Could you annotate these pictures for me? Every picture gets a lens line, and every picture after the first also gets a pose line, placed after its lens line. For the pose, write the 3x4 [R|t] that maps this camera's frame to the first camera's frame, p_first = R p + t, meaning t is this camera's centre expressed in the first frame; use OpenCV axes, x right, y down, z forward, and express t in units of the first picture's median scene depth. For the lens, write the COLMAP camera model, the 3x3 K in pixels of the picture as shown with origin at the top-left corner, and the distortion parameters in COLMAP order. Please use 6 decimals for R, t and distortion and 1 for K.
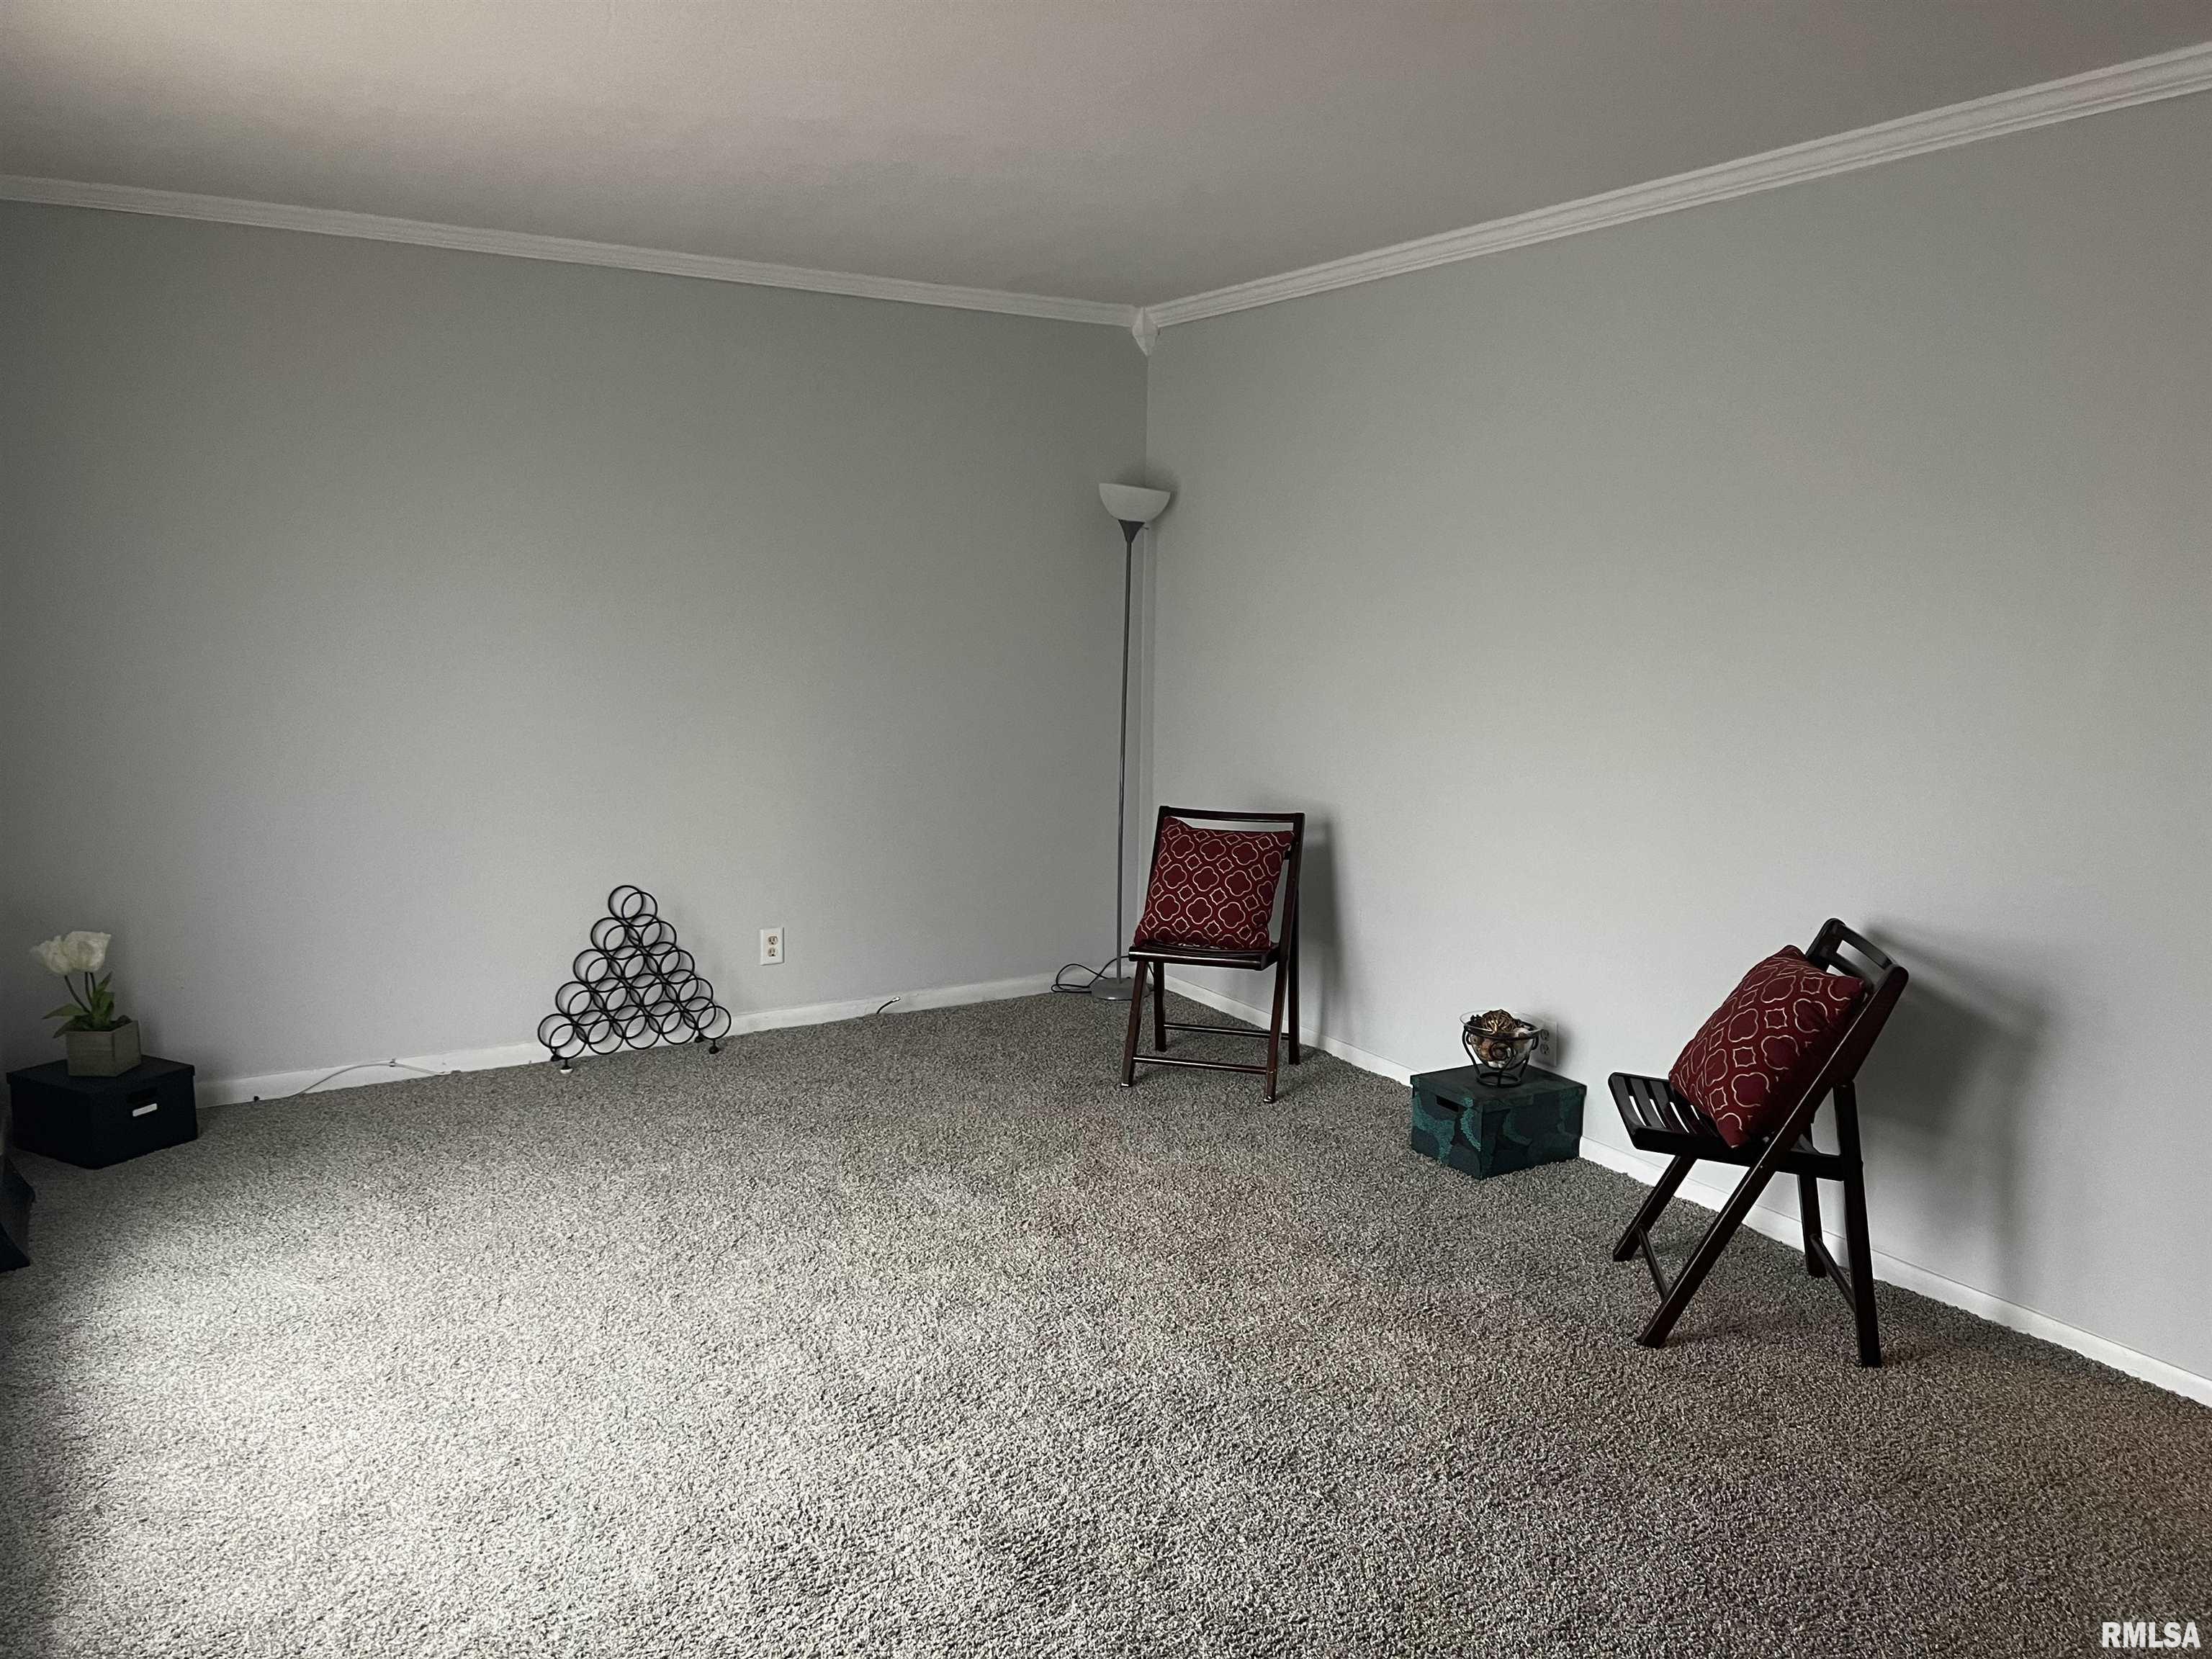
lens RADIAL K [[1652.3, 0, 1107.6], [0, 1652.3, 813.3], [0, 0, 1]] dist [0.067380, -0.078047]
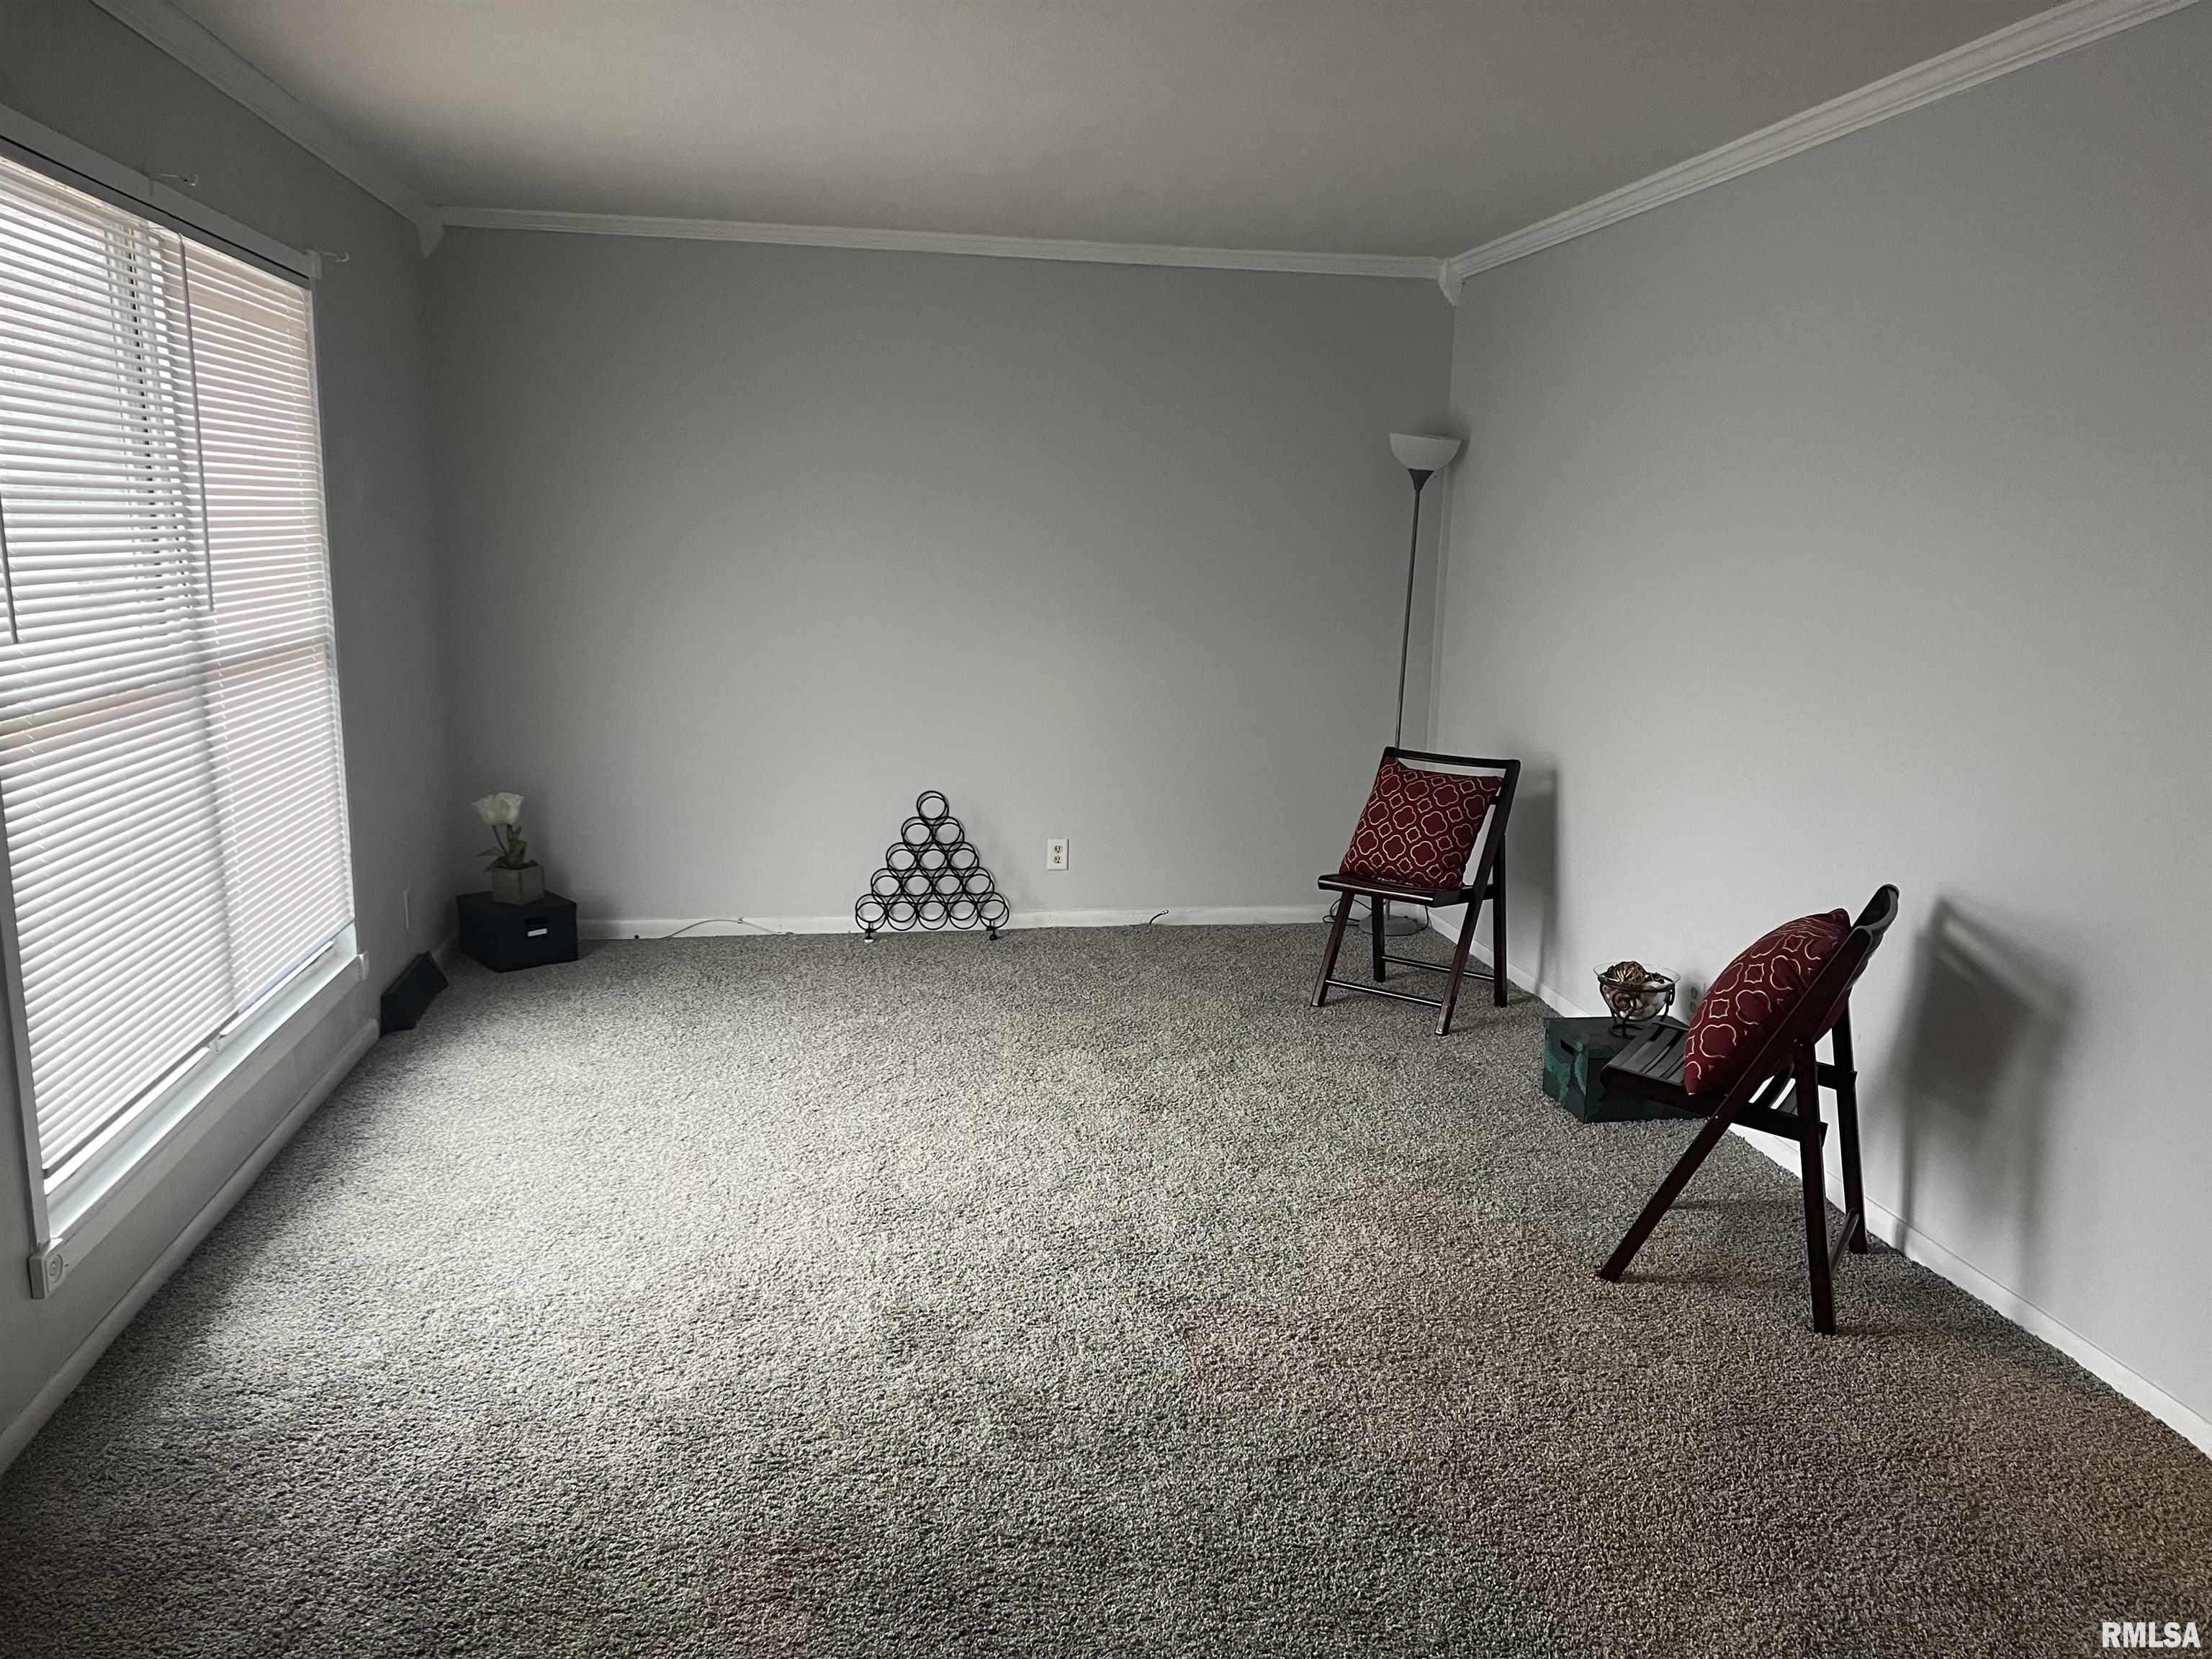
lens RADIAL K [[1652.3, 0, 1119.7], [0, 1652.3, 833.9], [0, 0, 1]] dist [0.067380, -0.078047]
pose [[0.931690, 0.072269, -0.355992, 0.264650], [-0.058428, 0.997064, 0.049494, 0.009137], [0.358524, -0.025314, 0.933177, -0.036932]]
